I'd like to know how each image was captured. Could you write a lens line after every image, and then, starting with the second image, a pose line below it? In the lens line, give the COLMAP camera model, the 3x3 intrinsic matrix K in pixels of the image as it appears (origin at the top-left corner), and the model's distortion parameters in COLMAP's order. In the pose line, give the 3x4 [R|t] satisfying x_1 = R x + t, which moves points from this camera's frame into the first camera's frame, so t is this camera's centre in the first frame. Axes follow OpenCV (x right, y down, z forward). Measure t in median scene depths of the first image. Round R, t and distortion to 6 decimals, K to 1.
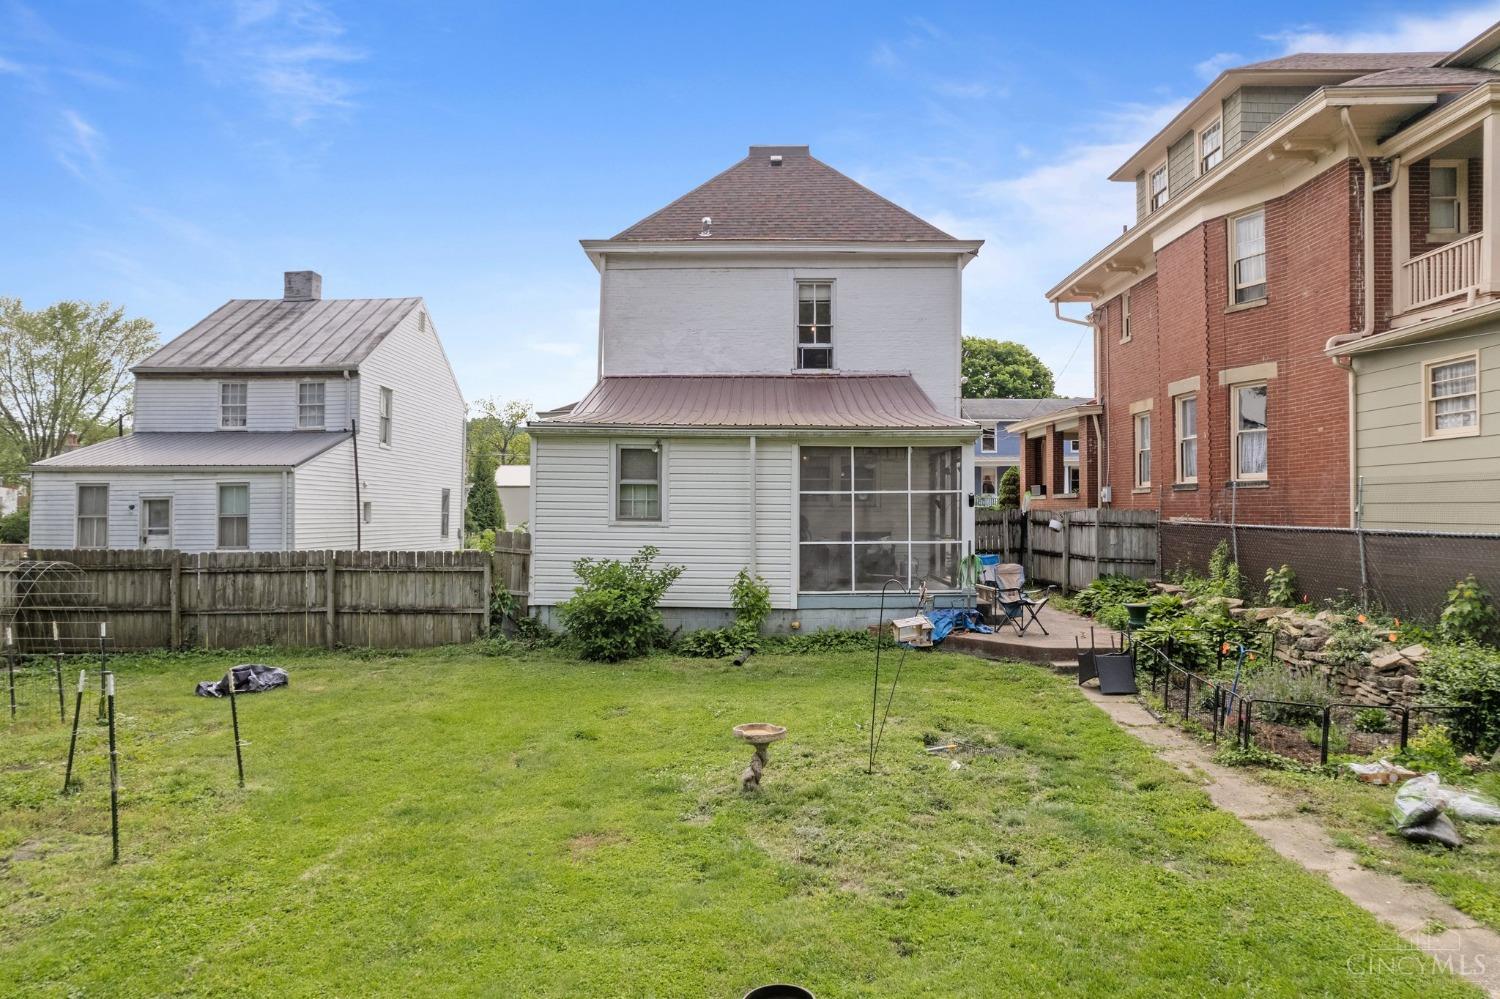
lens RADIAL K [[966.7, 0, 740.1], [0, 966.7, 501.0], [0, 0, 1]] dist [-0.059773, 0.033701]
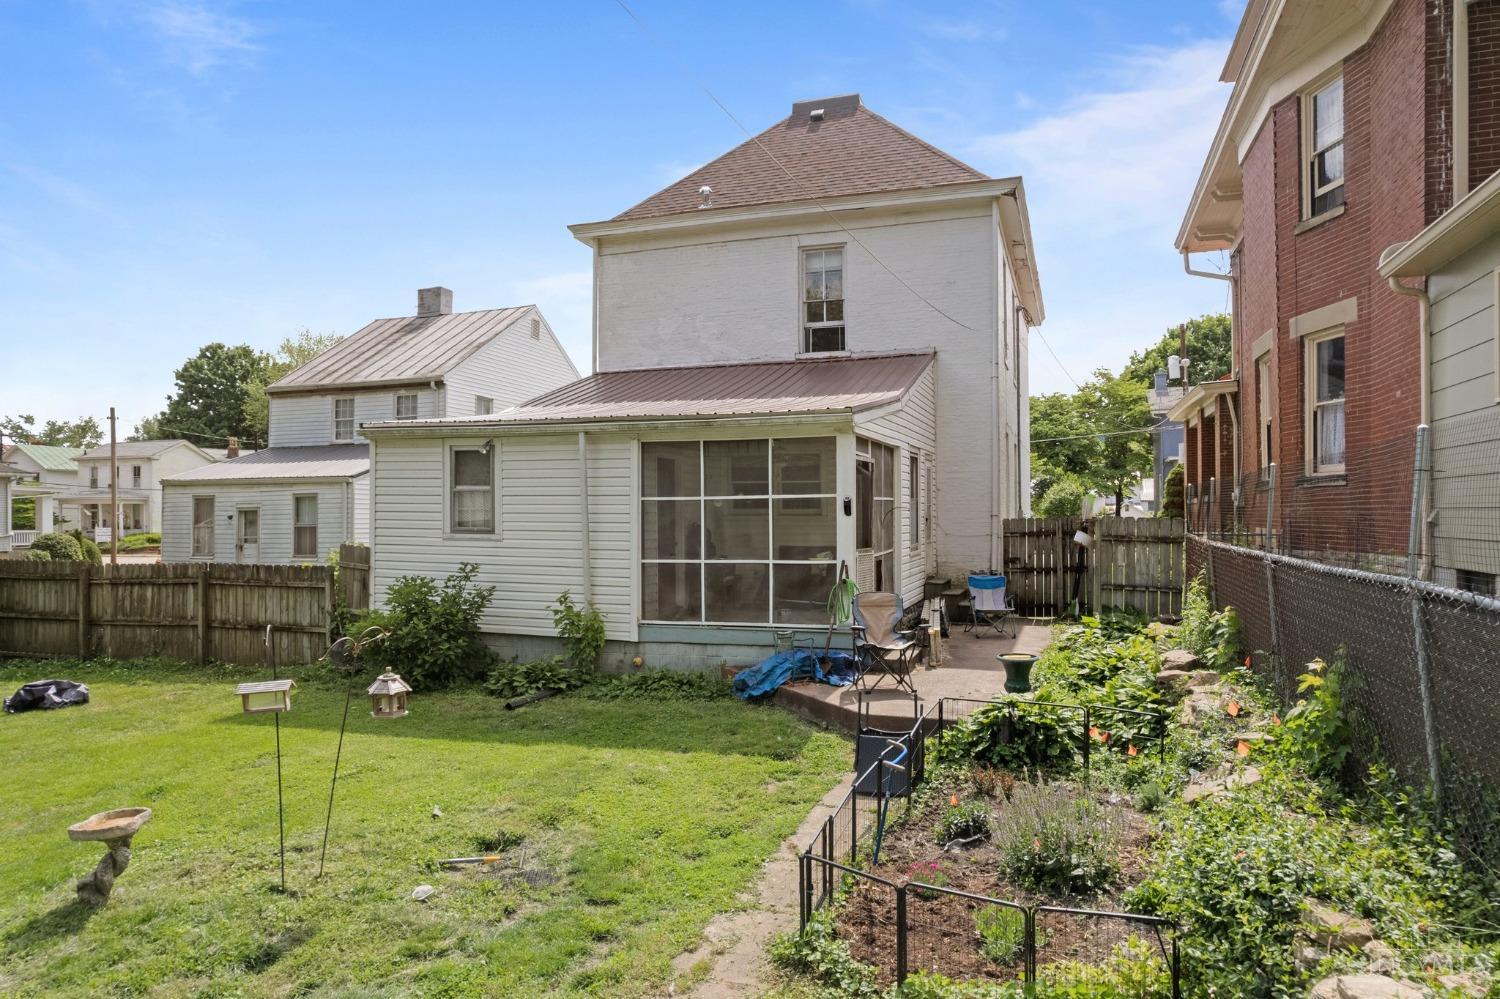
lens RADIAL K [[966.7, 0, 727.3], [0, 966.7, 520.5], [0, 0, 1]] dist [-0.059773, 0.033701]
pose [[0.950456, -0.001849, -0.310854, 0.345822], [0.006169, 0.999898, 0.012915, -0.000514], [0.310798, -0.014193, 0.950370, 0.224798]]
